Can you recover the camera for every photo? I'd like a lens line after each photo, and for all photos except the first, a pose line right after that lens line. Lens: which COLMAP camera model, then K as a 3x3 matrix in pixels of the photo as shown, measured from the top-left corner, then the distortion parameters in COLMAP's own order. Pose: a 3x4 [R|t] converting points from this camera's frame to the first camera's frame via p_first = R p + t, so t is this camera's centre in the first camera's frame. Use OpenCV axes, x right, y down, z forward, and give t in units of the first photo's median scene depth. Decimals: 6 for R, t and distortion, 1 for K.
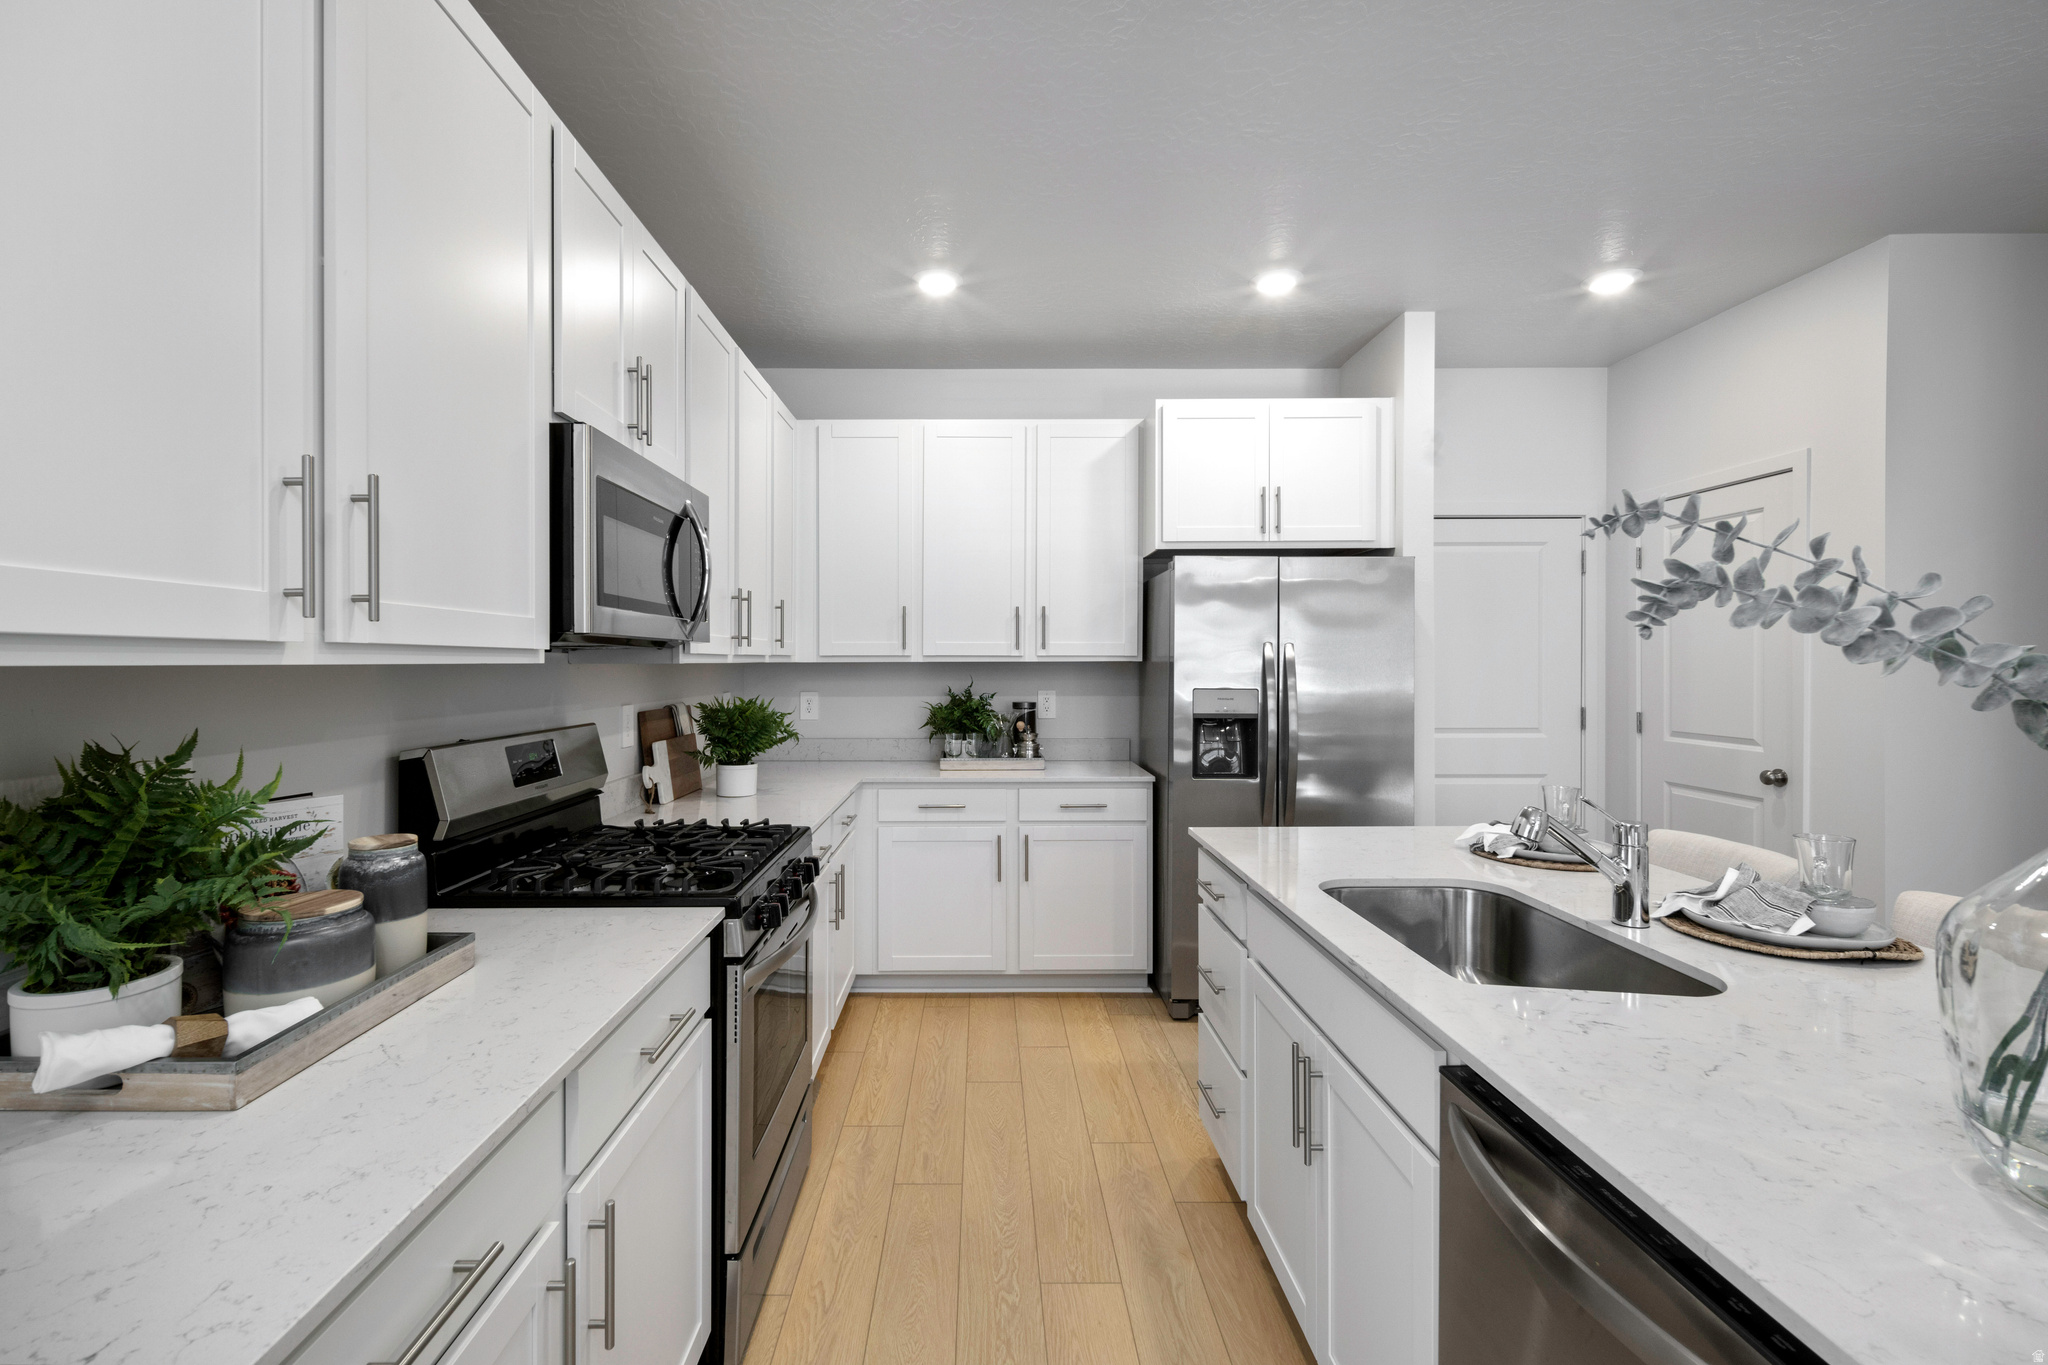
lens RADIAL K [[916.5, 0, 988.6], [0, 916.5, 666.7], [0, 0, 1]] dist [-0.000048, -0.000041]
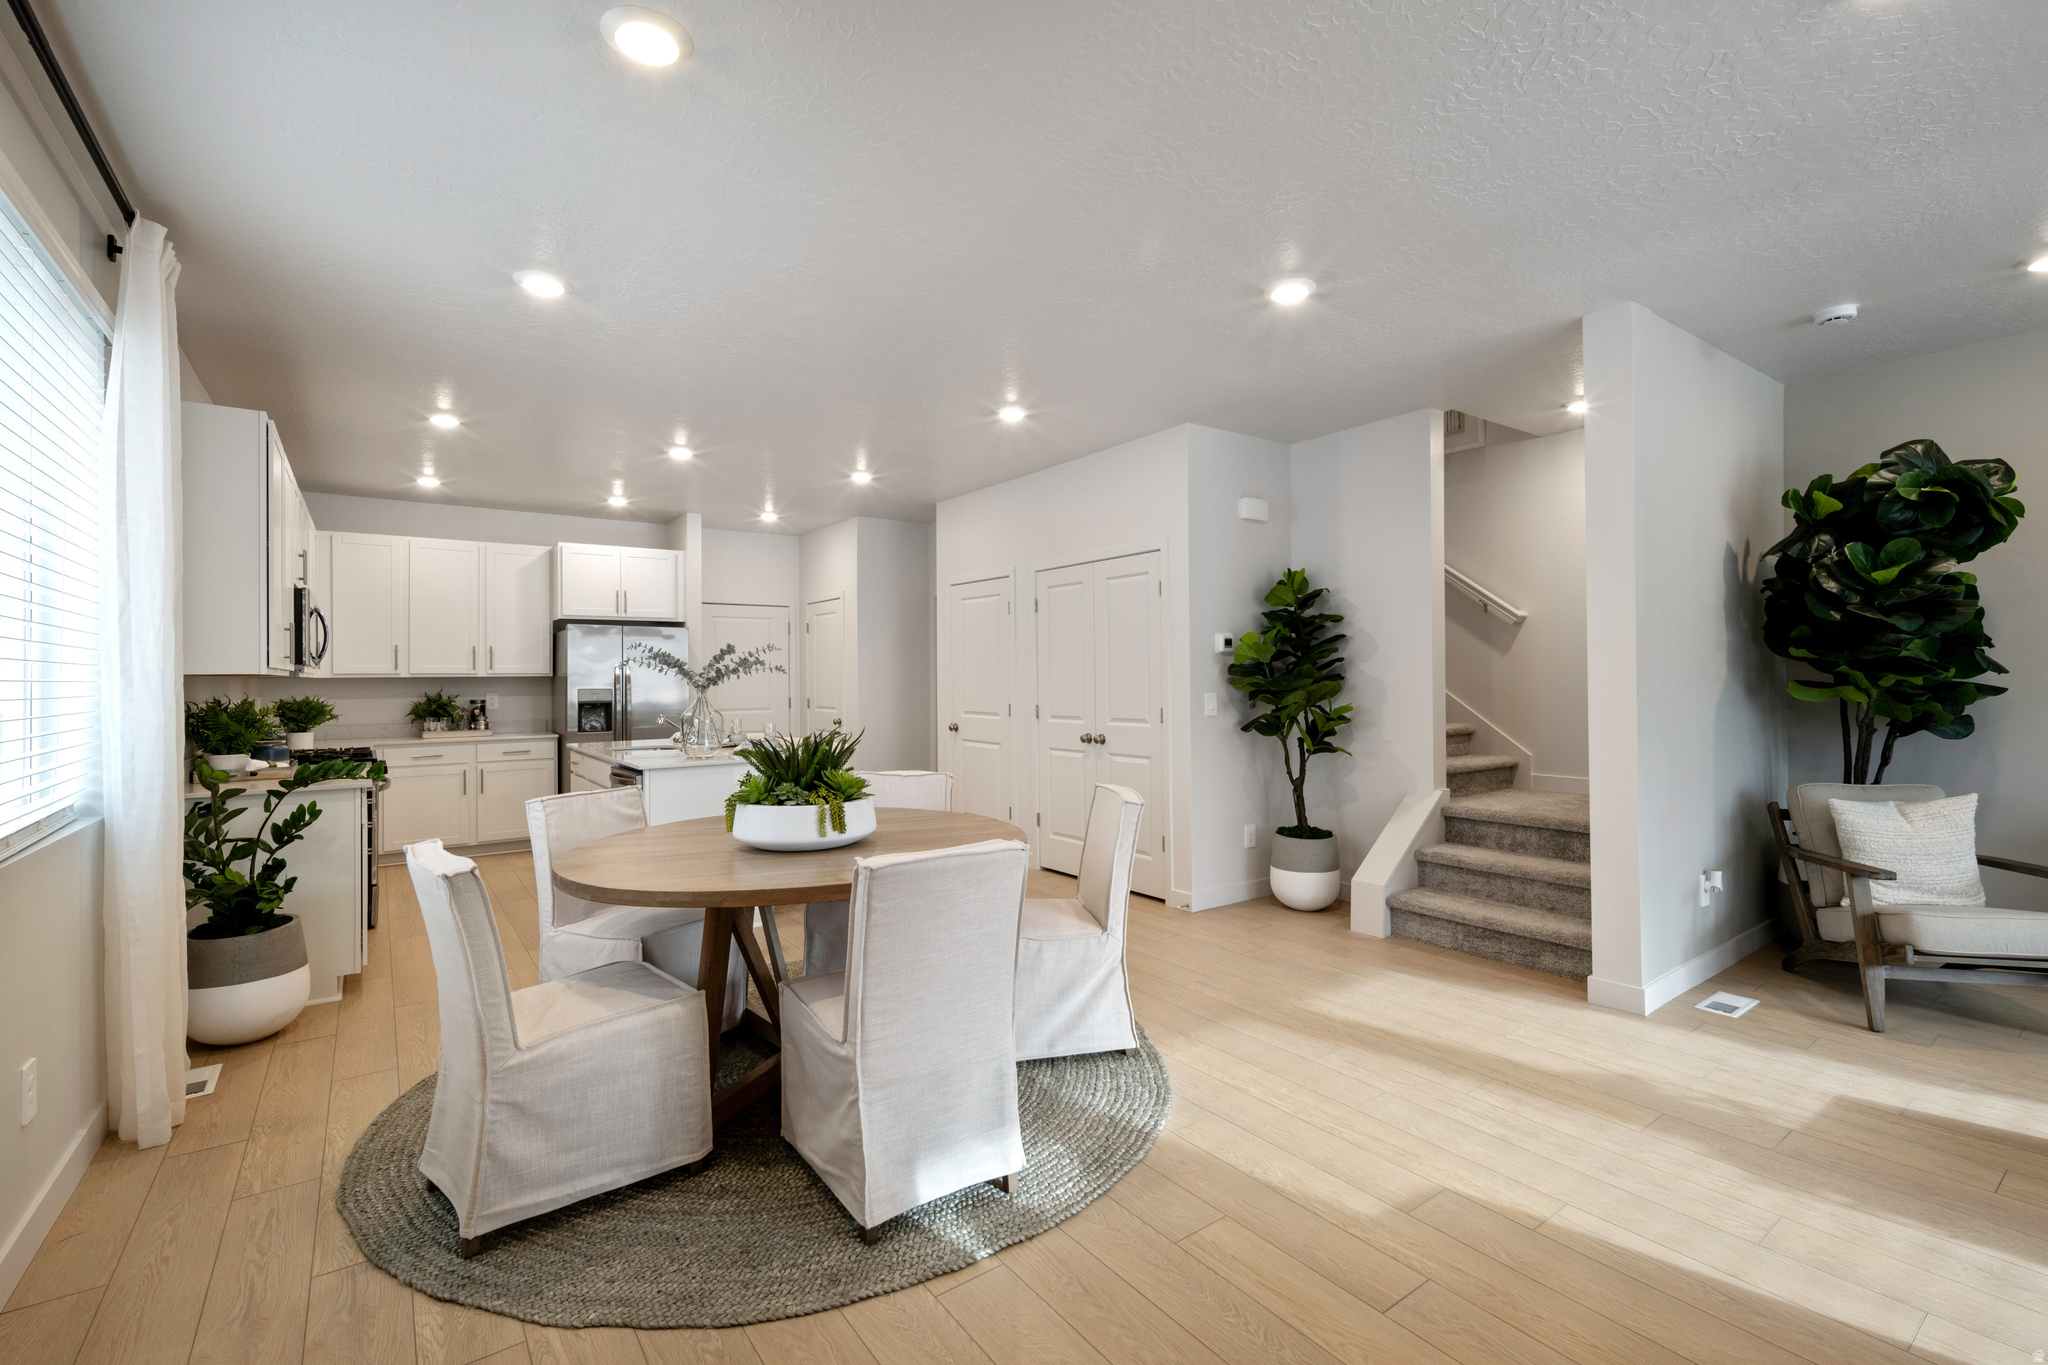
lens RADIAL K [[894.3, 0, 1022.7], [0, 894.3, 673.8], [0, 0, 1]] dist [-0.000065, -0.000136]
pose [[0.812039, -0.002325, 0.583598, -0.124800], [0.004479, 0.999987, -0.002248, -0.002666], [-0.583585, 0.004440, 0.812040, -1.109327]]
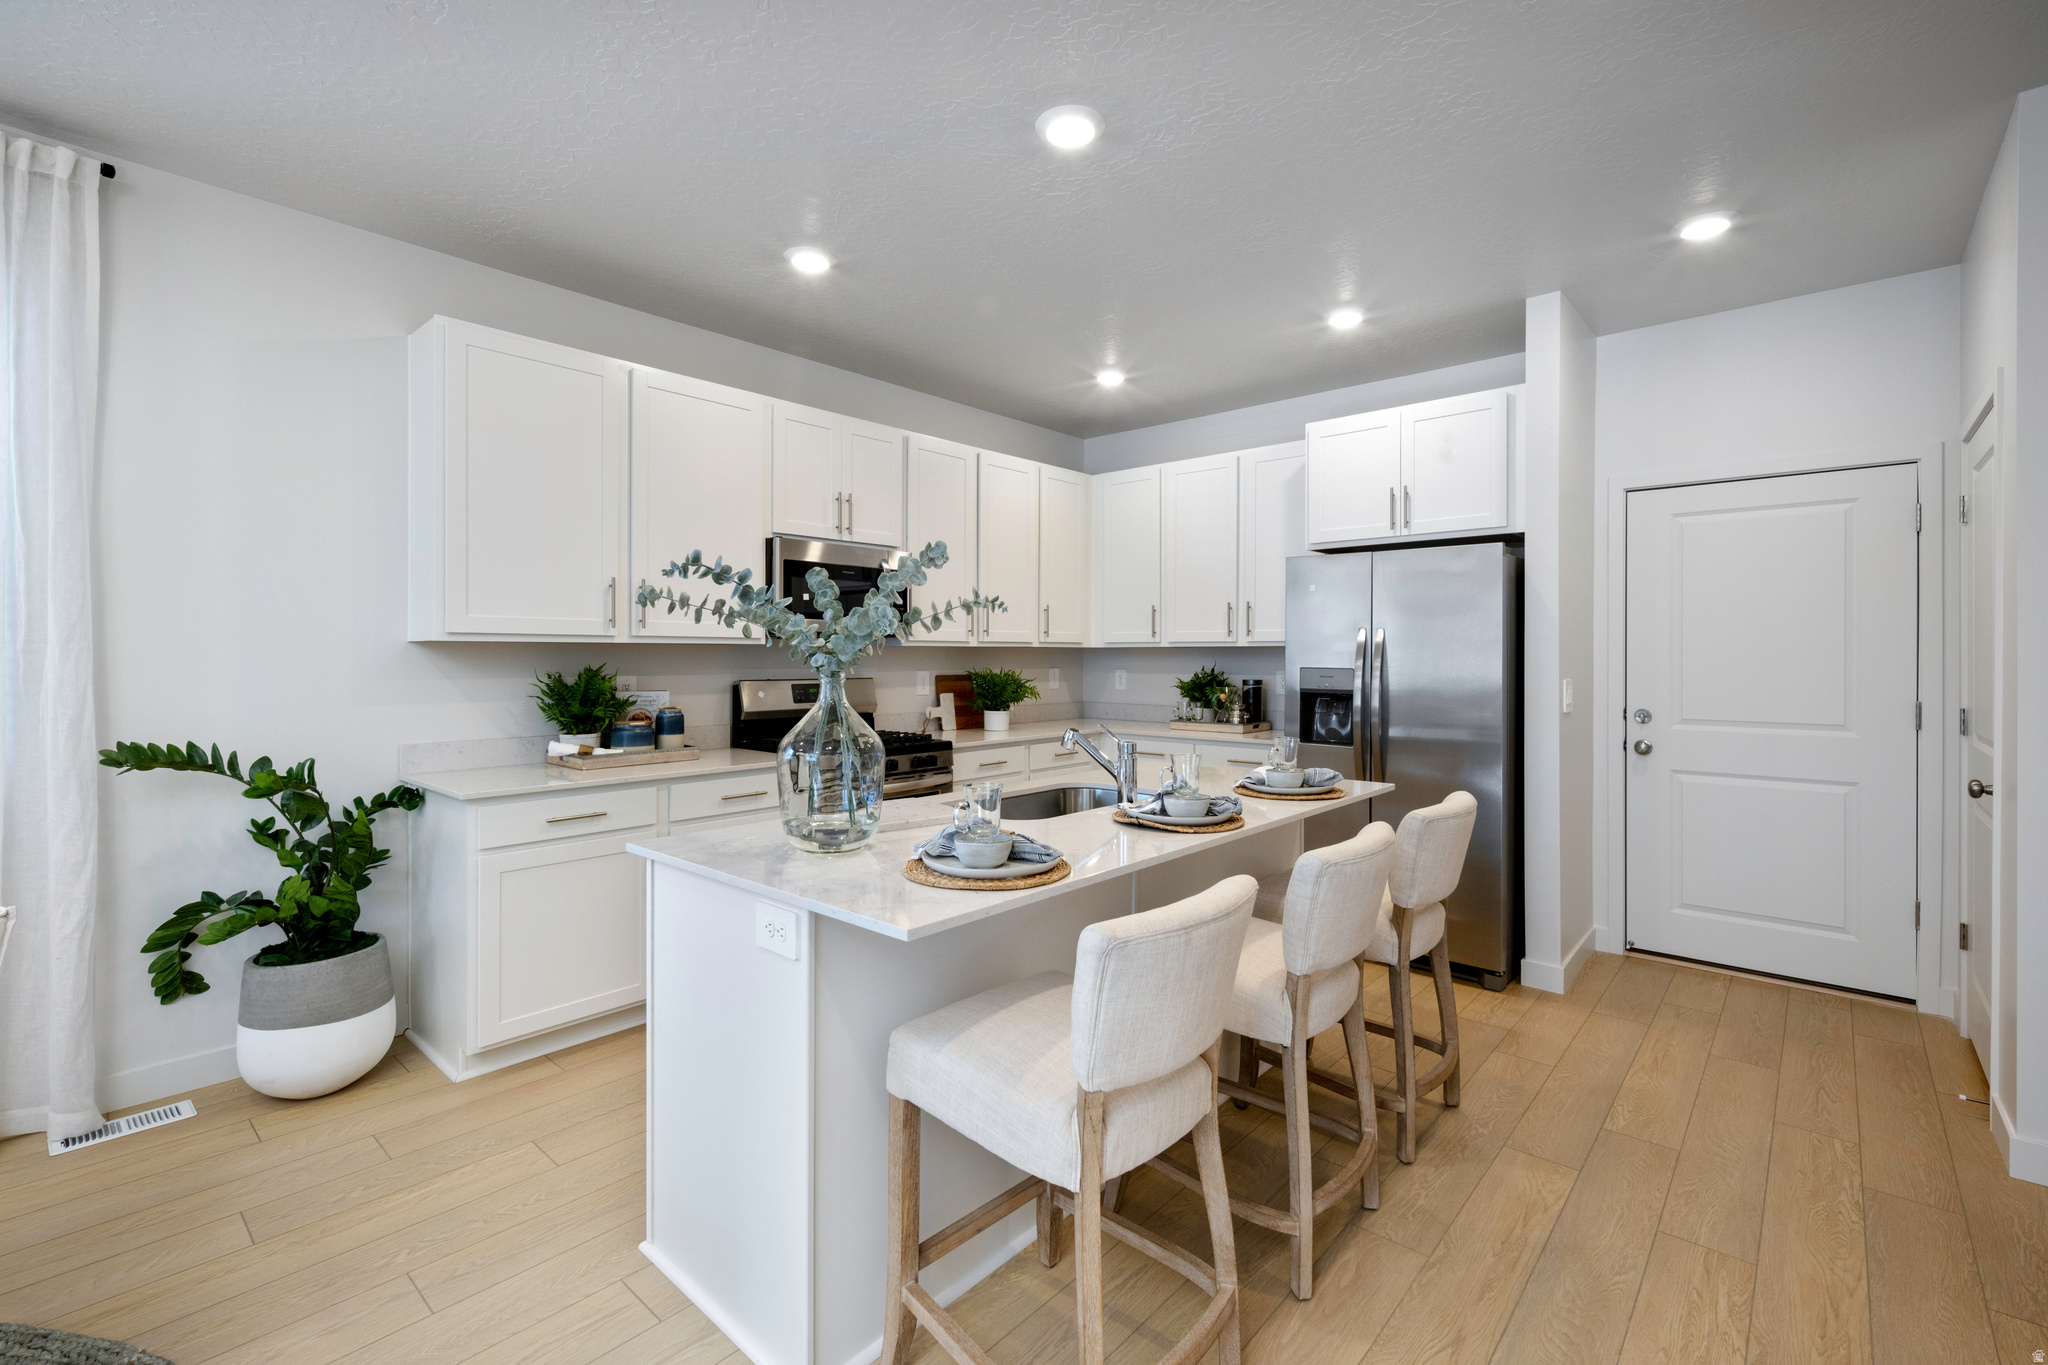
lens RADIAL K [[910.2, 0, 1023.9], [0, 910.2, 652.8], [0, 0, 1]] dist [0.003256, 0.000442]
pose [[0.741864, 0.002023, -0.670547, 0.696213], [-0.005637, 0.999979, -0.003220, 0.009540], [0.670526, 0.006168, 0.741860, -0.113162]]
